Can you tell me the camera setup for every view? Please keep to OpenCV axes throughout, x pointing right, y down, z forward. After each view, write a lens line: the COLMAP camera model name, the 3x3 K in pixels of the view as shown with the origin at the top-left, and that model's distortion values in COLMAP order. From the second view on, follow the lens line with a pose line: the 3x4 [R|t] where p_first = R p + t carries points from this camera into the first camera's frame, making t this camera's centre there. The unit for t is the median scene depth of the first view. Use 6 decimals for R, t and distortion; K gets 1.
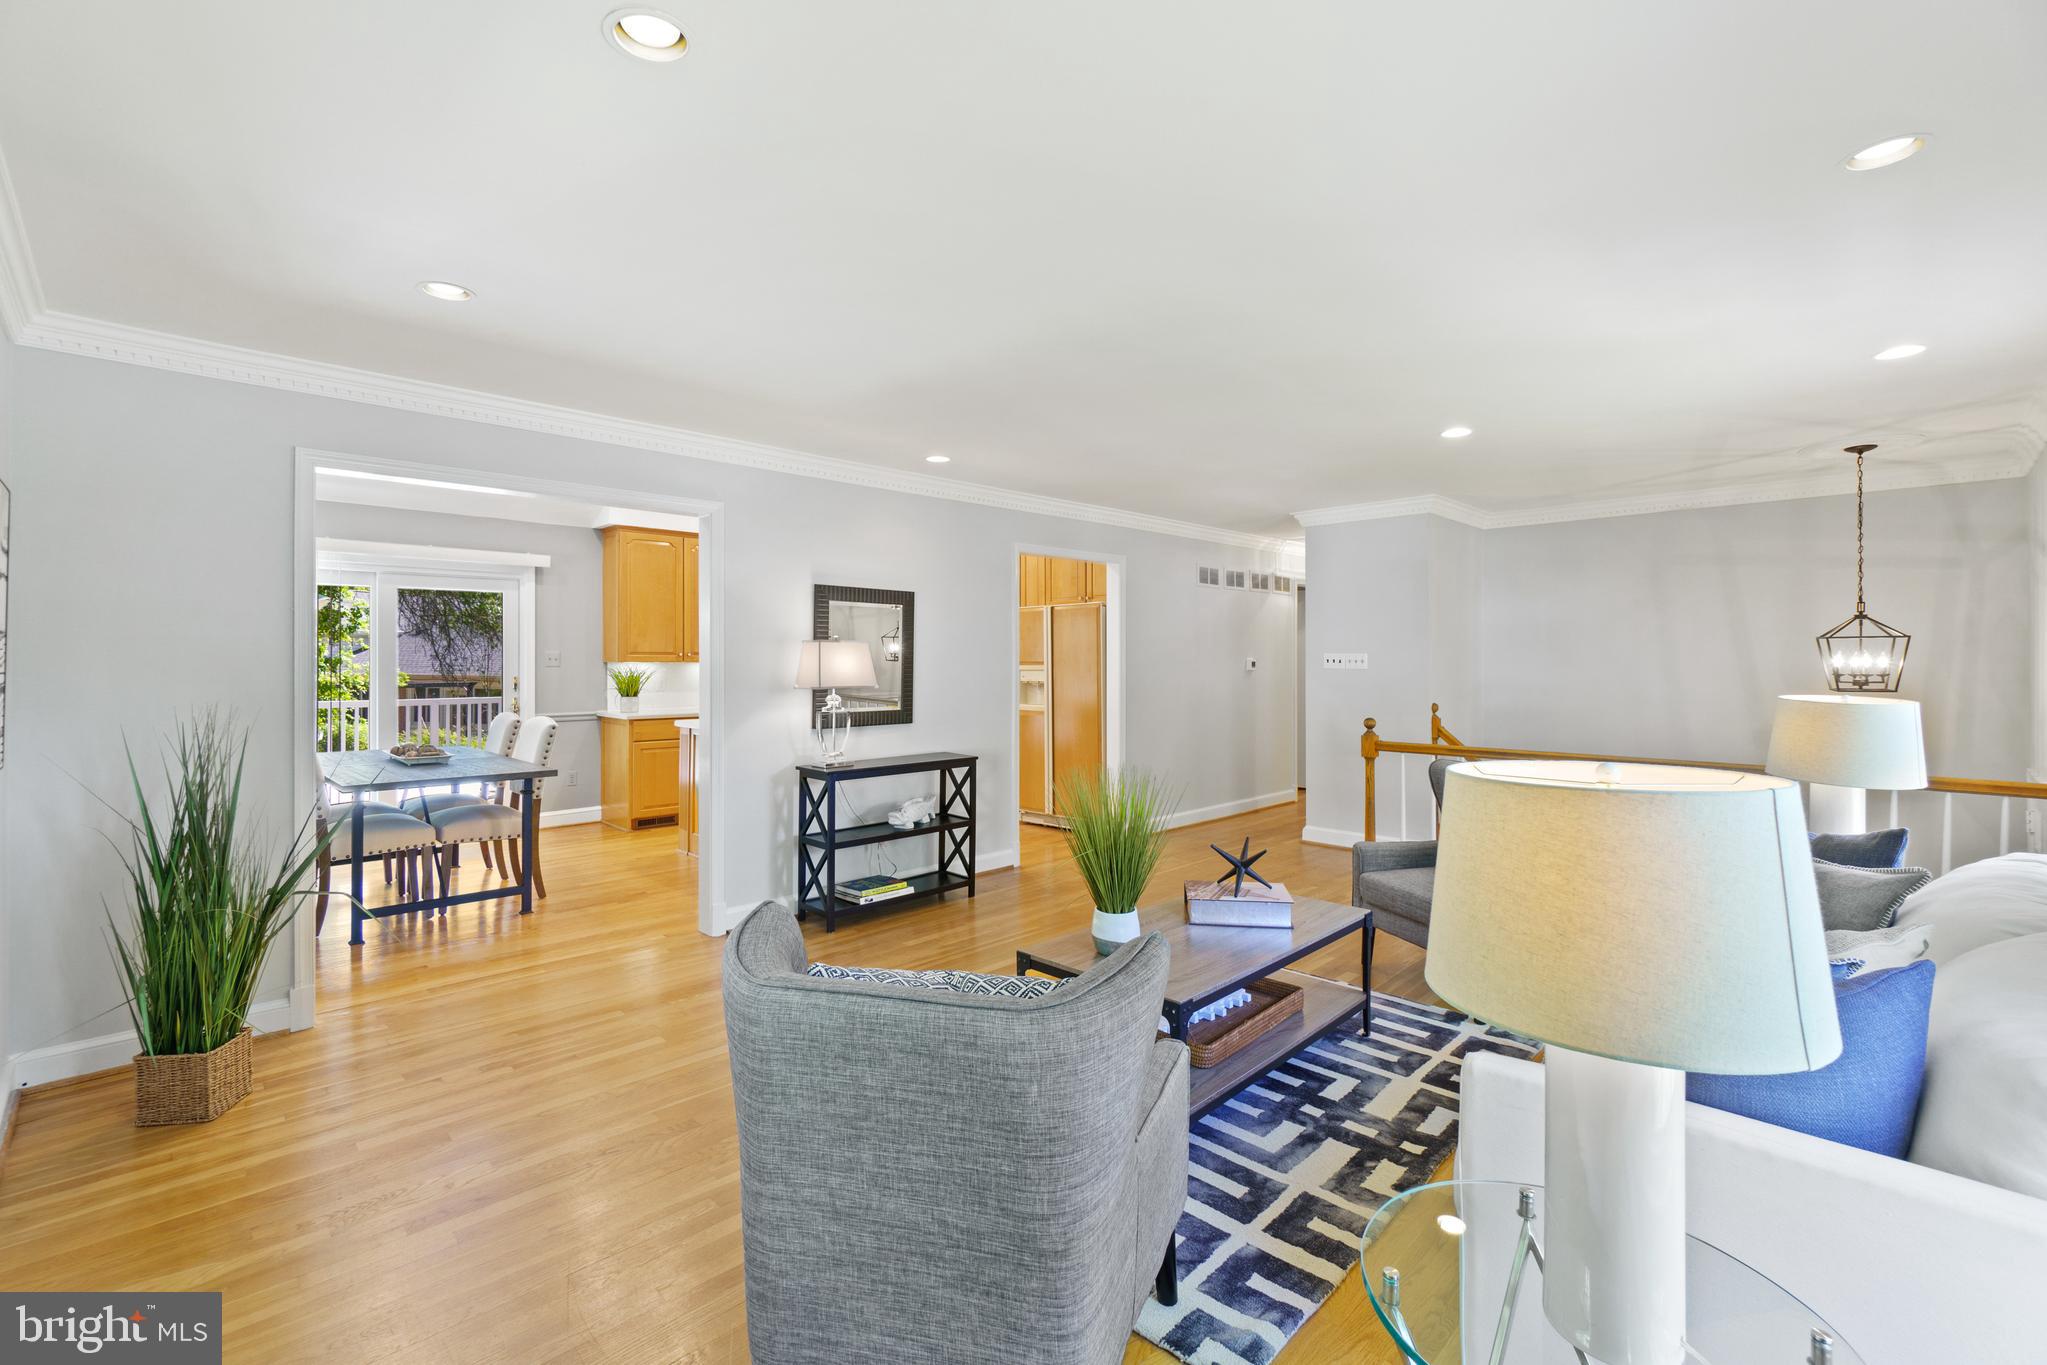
lens RADIAL K [[884.1, 0, 1022.8], [0, 884.1, 661.3], [0, 0, 1]] dist [-0.001217, -0.000067]
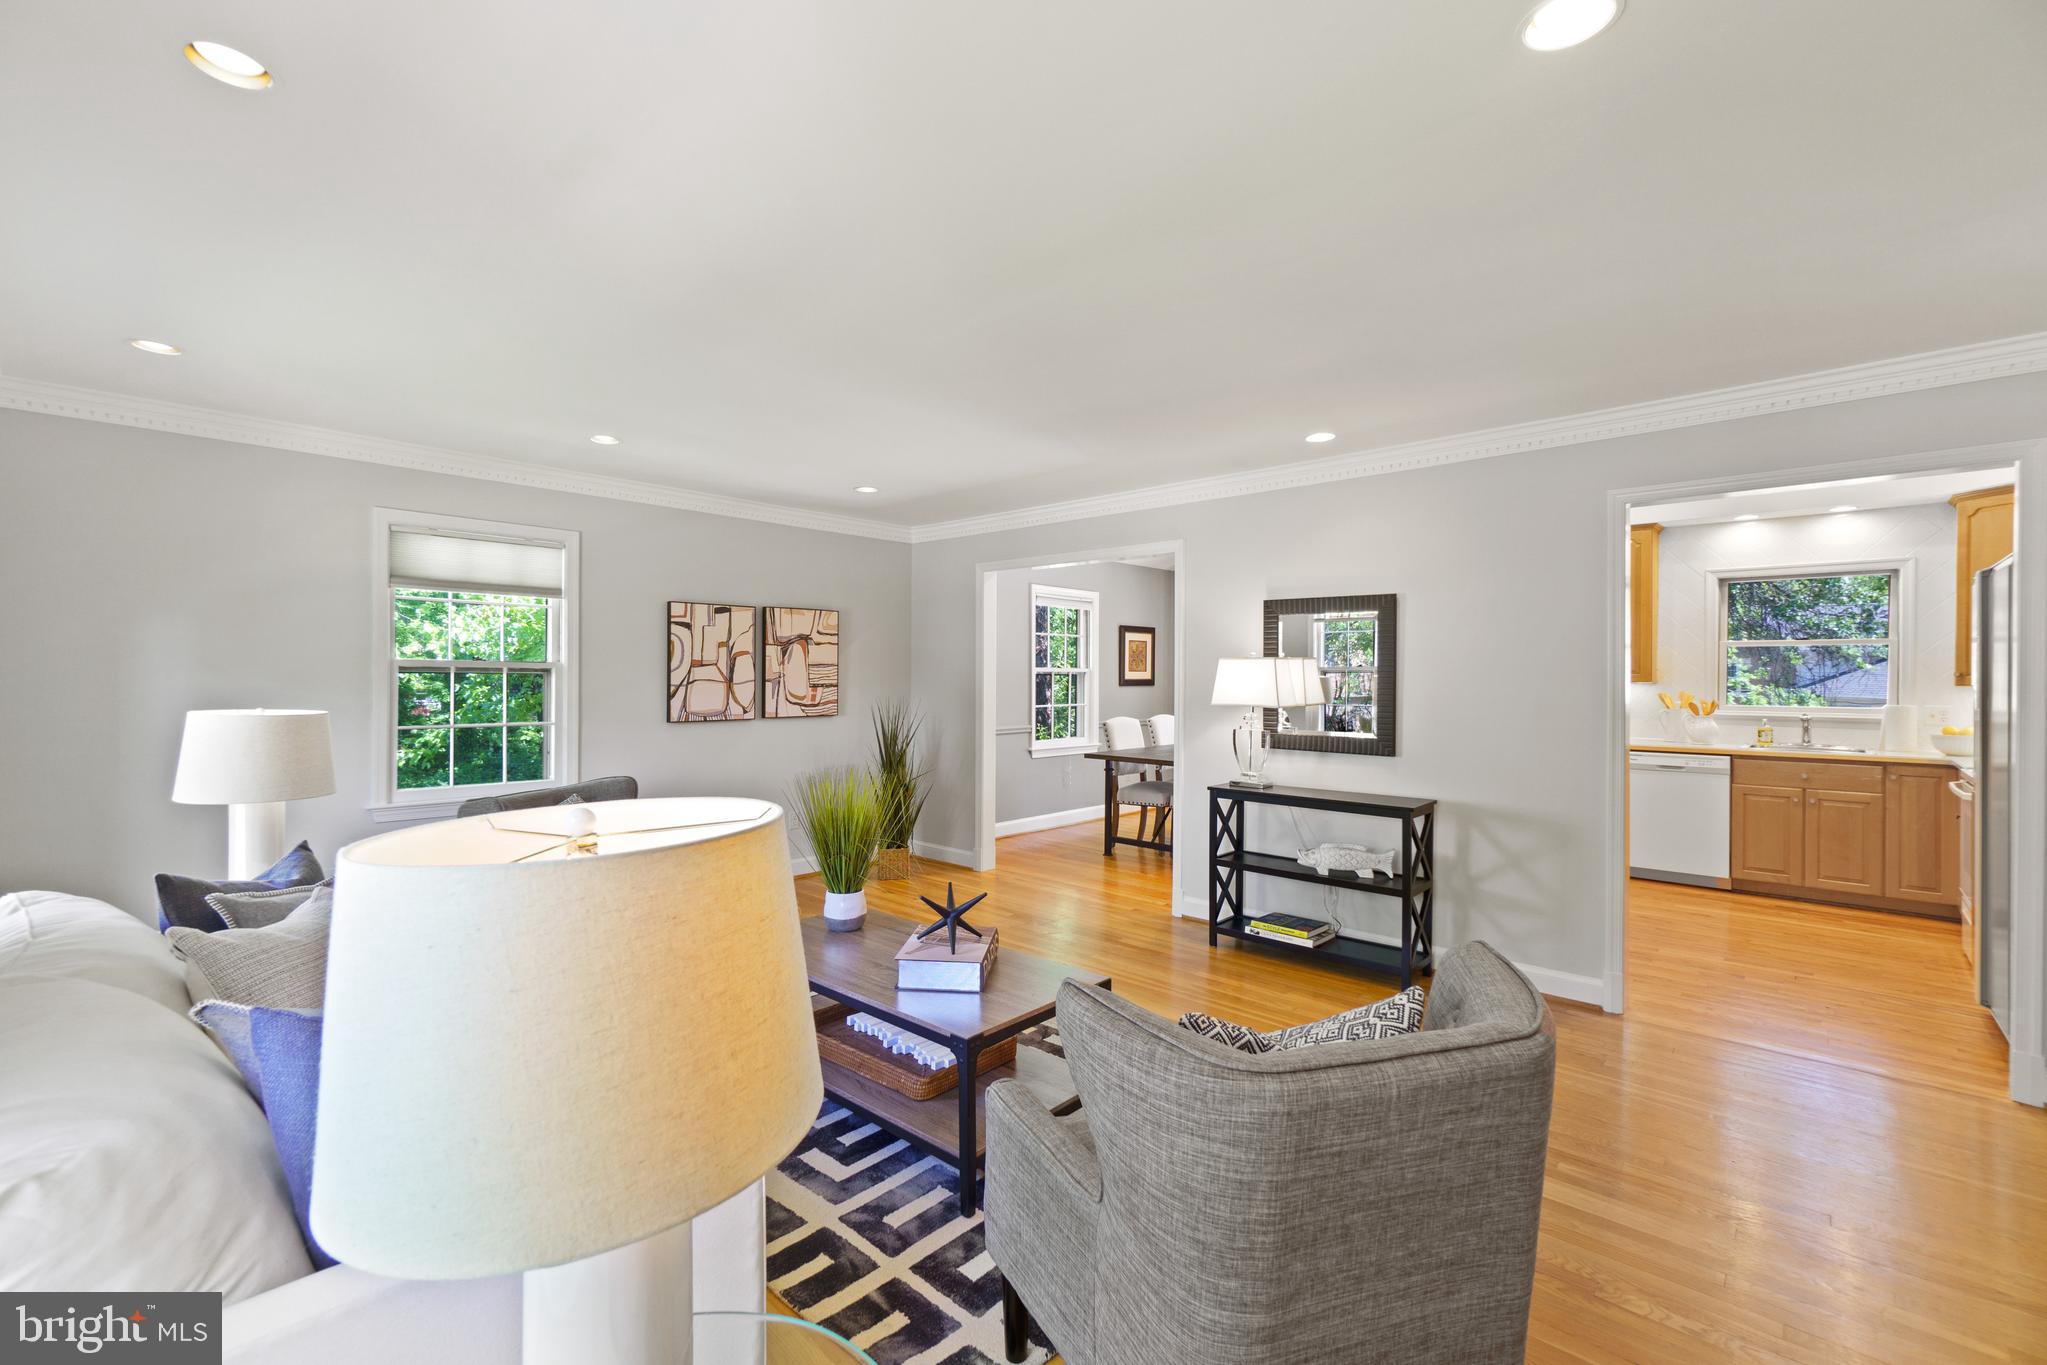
lens RADIAL K [[894.4, 0, 1013.7], [0, 894.4, 684.5], [0, 0, 1]] dist [-0.002736, 0.000053]
pose [[0.023311, 0.011357, -0.999664, 0.753033], [-0.003772, 0.999929, 0.011272, -0.004132], [0.999721, 0.003508, 0.023352, 0.701419]]
